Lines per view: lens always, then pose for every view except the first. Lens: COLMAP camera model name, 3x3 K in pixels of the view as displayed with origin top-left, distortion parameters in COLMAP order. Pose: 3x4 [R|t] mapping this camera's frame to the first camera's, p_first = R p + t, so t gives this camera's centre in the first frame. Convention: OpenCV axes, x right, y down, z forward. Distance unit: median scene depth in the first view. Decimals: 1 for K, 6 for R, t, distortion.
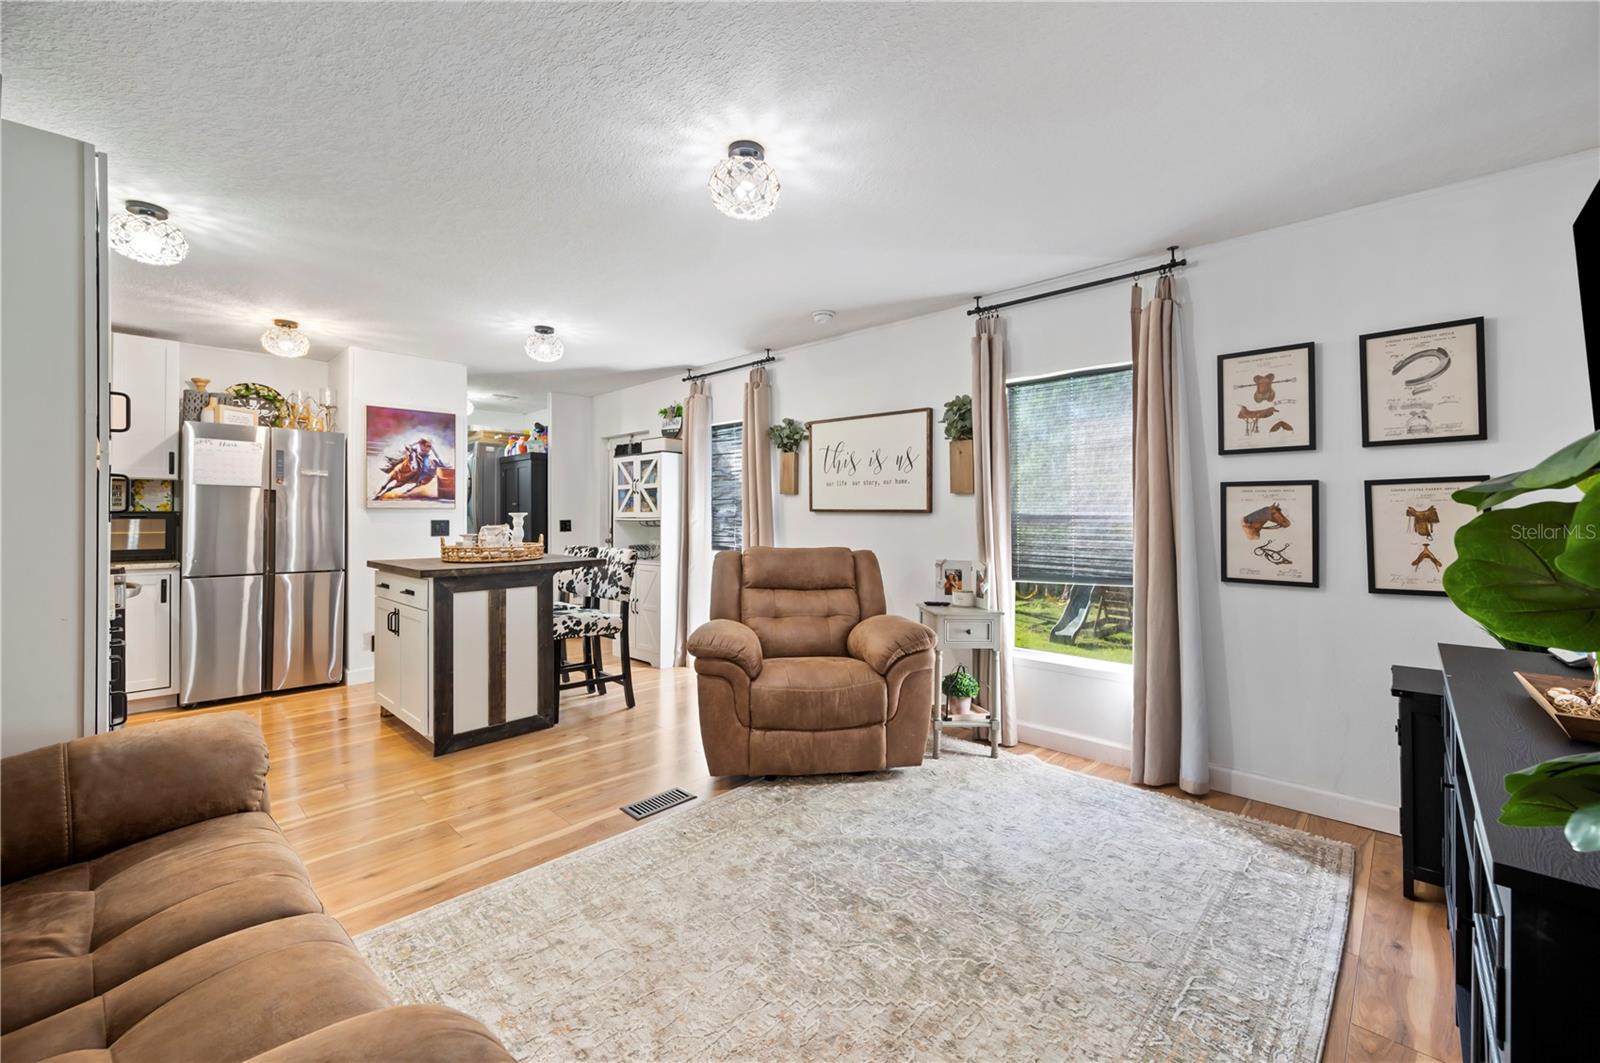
lens RADIAL K [[644.1, 0, 806.7], [0, 644.1, 506.5], [0, 0, 1]] dist [0.001065, 0.000031]
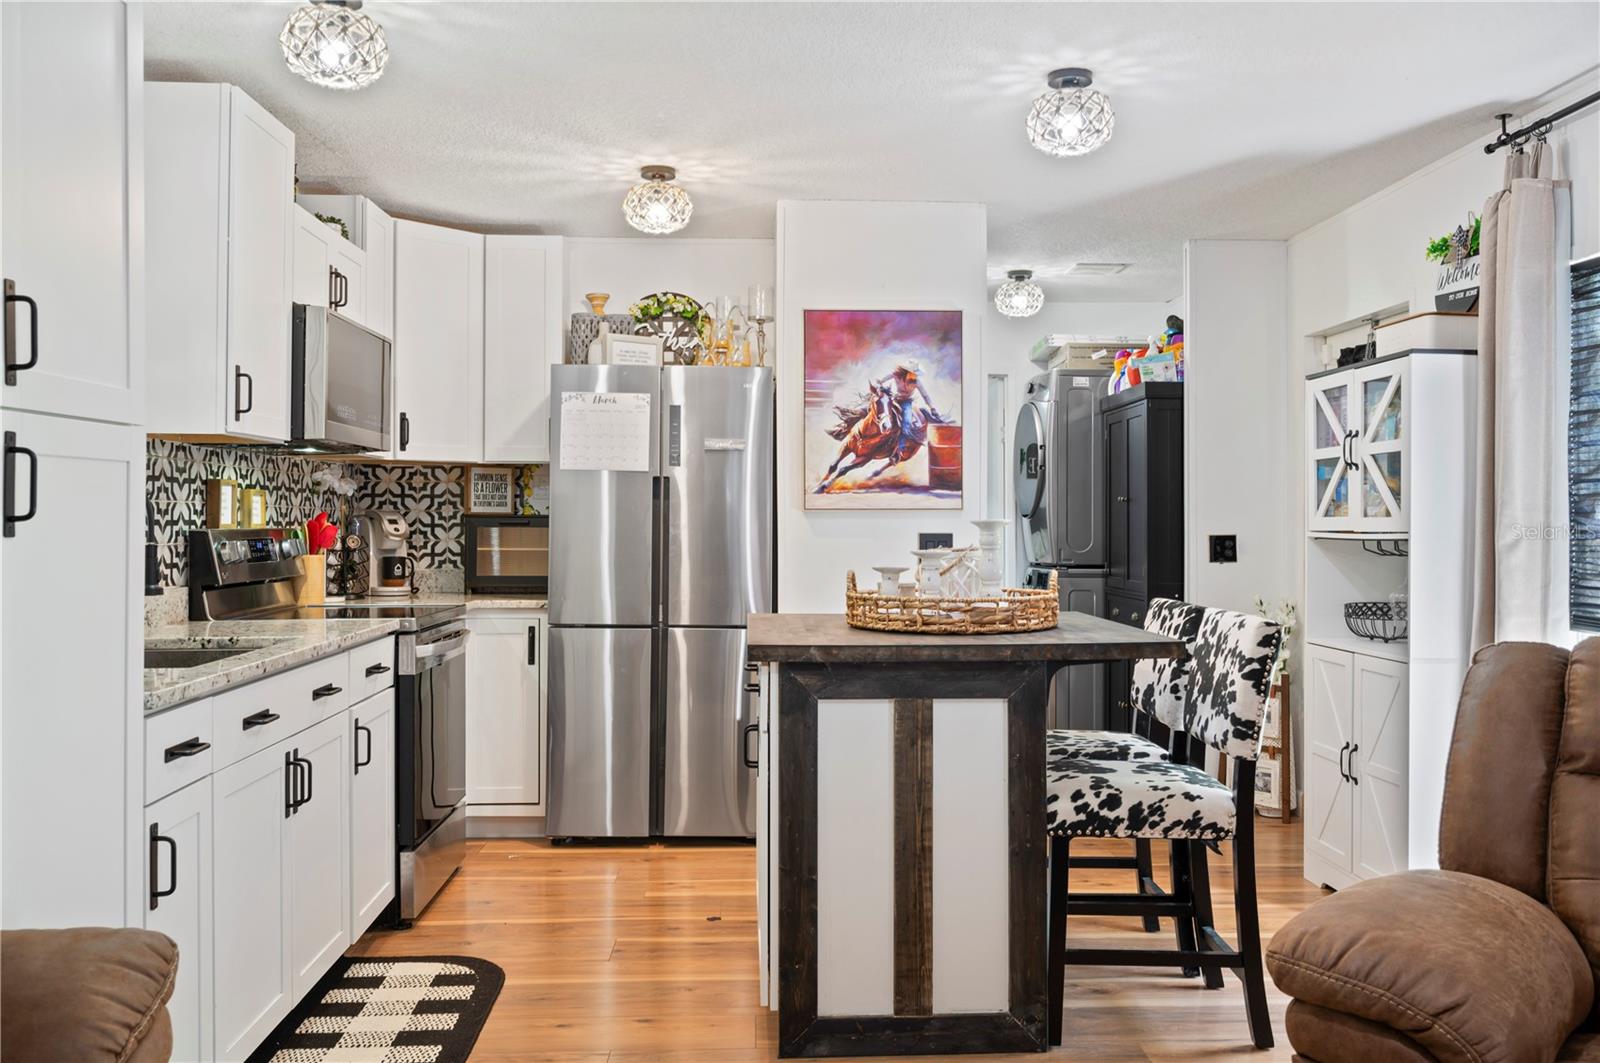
lens RADIAL K [[1336.4, 0, 807.9], [0, 1336.4, 509.3], [0, 0, 1]] dist [-0.006495, 0.006172]
pose [[0.717067, -0.002817, -0.696998, 0.075211], [0.005464, 0.999984, 0.001579, 0.001247], [0.696982, -0.004941, 0.717071, 0.278416]]
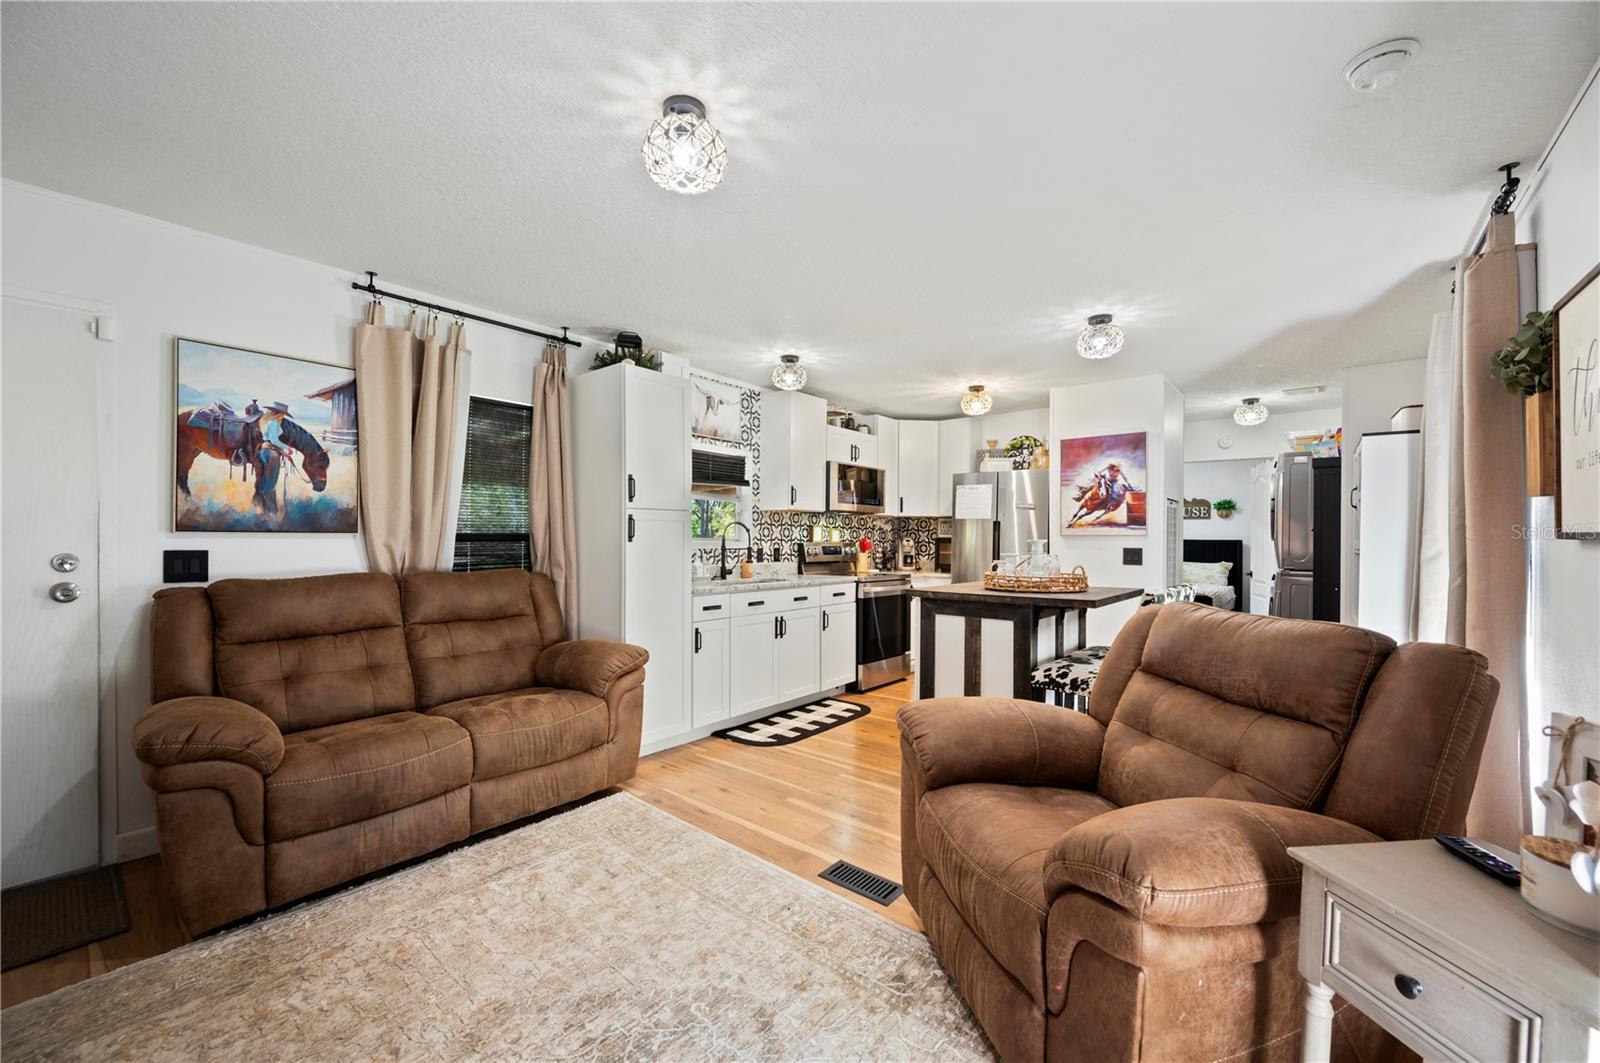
lens RADIAL K [[630.3, 0, 803.7], [0, 630.3, 542.1], [0, 0, 1]] dist [-0.001706, -0.000396]
pose [[0.063051, 0.005465, -0.997995, 0.402048], [0.004413, 0.999974, 0.005755, 0.006471], [0.998001, -0.004767, 0.063025, 0.597039]]
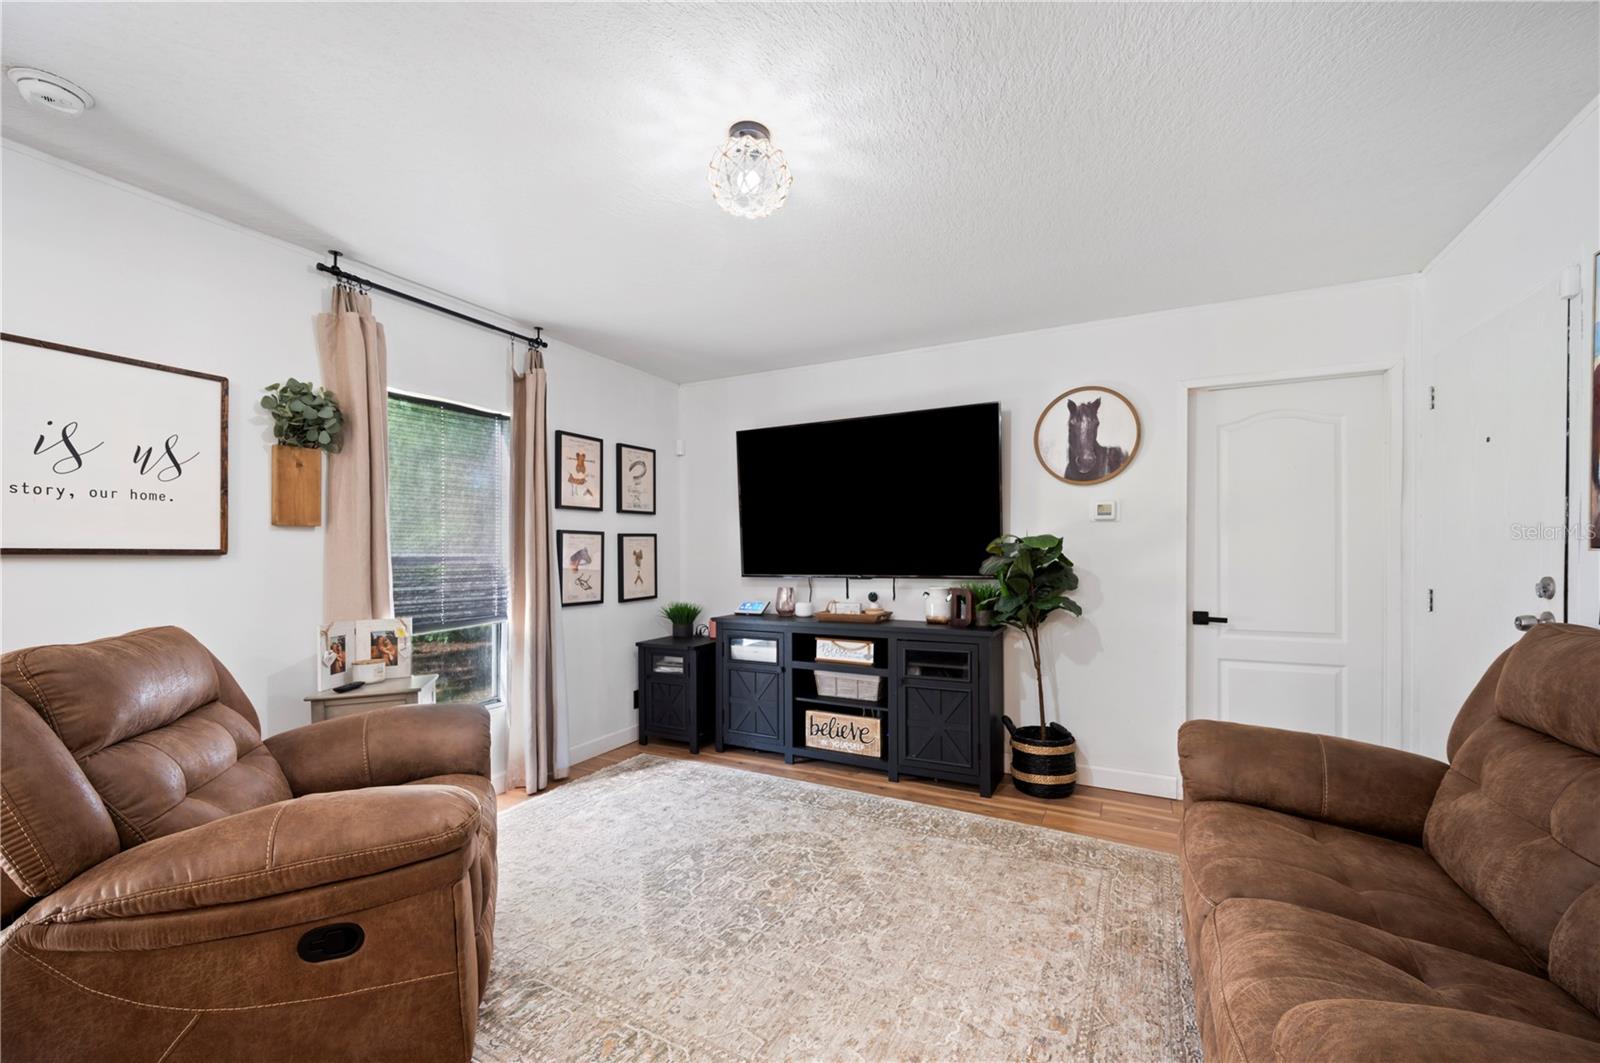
lens RADIAL K [[635.0, 0, 807.2], [0, 635.0, 555.3], [0, 0, 1]] dist [-0.001676, -0.000216]
pose [[-0.272719, -0.004623, 0.962083, -0.507368], [-0.008161, 0.999964, 0.002491, 0.004245], [-0.962059, -0.007172, -0.272747, 0.625330]]
